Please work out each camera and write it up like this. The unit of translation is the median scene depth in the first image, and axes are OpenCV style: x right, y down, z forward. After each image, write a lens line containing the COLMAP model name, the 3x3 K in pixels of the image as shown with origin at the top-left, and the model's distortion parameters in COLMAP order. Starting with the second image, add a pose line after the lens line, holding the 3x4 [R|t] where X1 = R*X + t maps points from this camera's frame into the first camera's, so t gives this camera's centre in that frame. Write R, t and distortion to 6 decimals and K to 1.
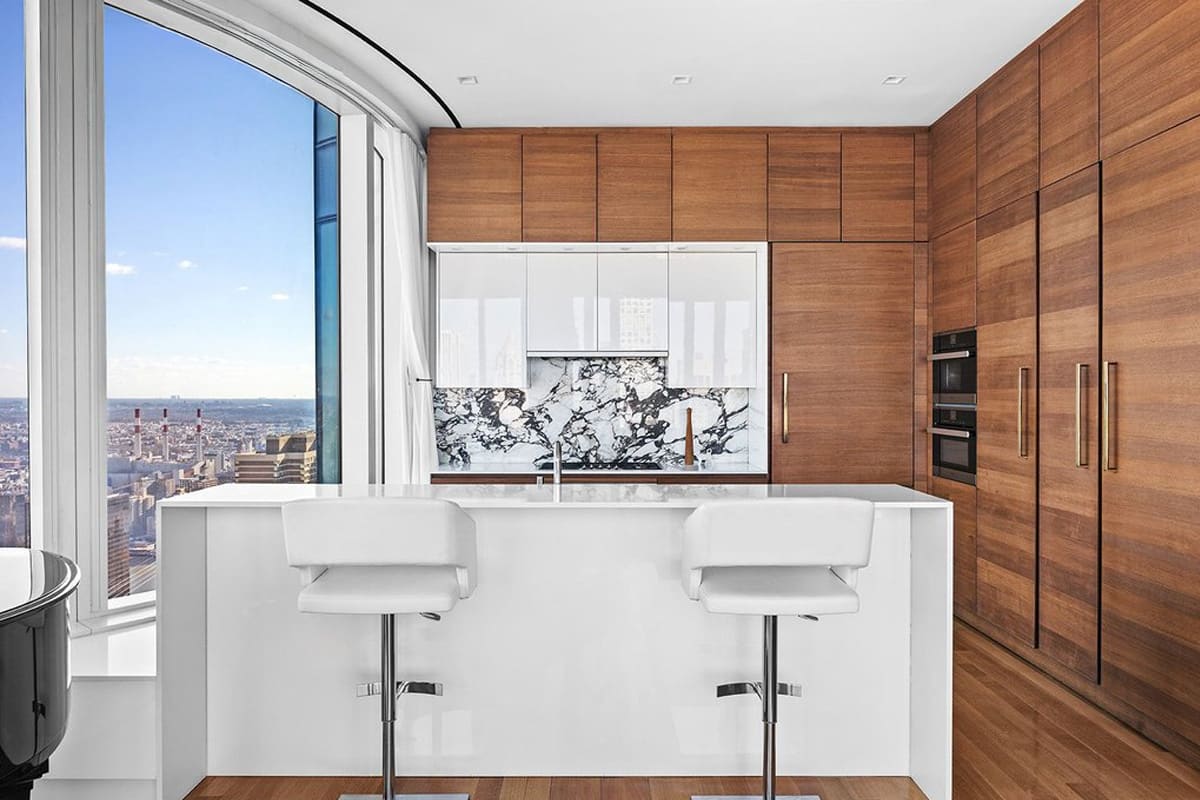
lens RADIAL K [[780.1, 0, 595.5], [0, 780.1, 399.9], [0, 0, 1]] dist [-0.004810, 0.001546]
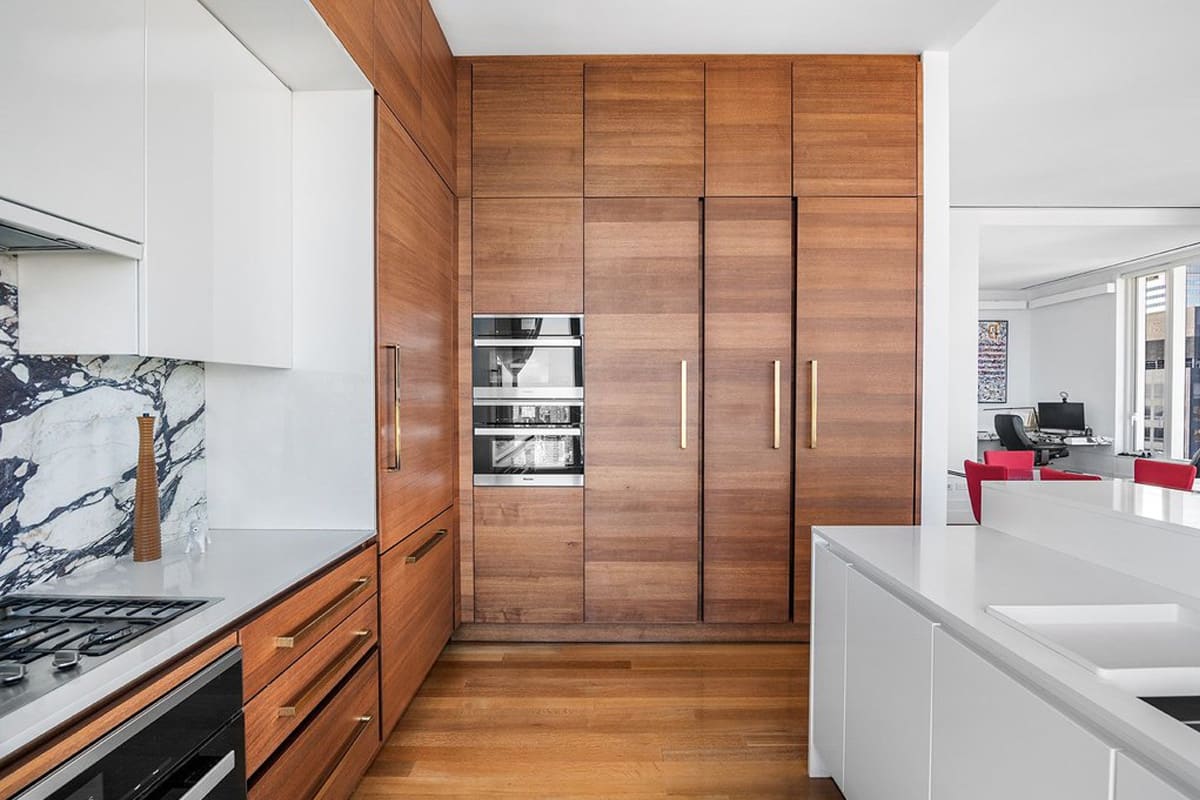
lens RADIAL K [[554.7, 0, 599.0], [0, 554.7, 408.3], [0, 0, 1]] dist [-0.017818, -0.000402]
pose [[0.002572, -0.016832, 0.999855, -0.148968], [0.009972, 0.999809, 0.016806, 0.005767], [-0.999947, 0.009927, 0.002739, 0.858550]]
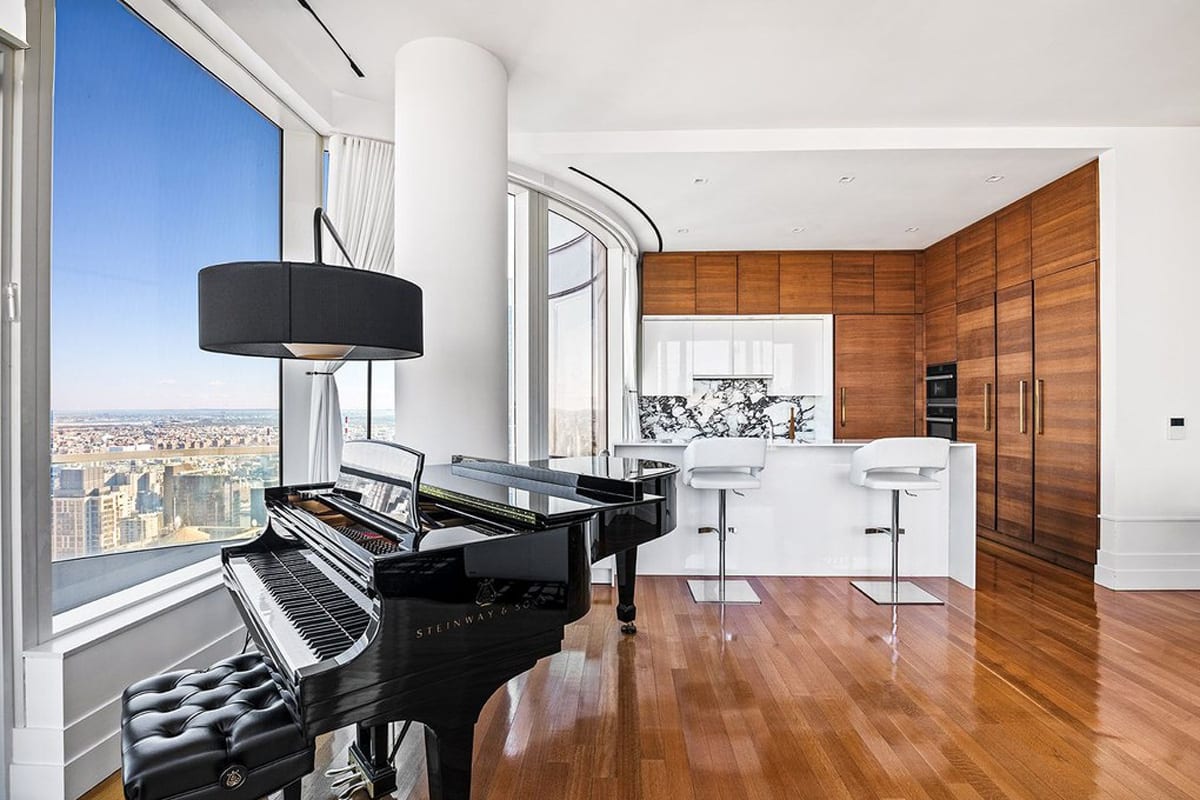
lens RADIAL K [[554.7, 0, 603.2], [0, 554.7, 406.2], [0, 0, 1]] dist [-0.017818, -0.000402]
pose [[0.999521, 0.000131, -0.030950, -0.270339], [-0.000388, 0.999965, -0.008325, 0.020031], [0.030947, 0.008333, 0.999486, -0.289355]]
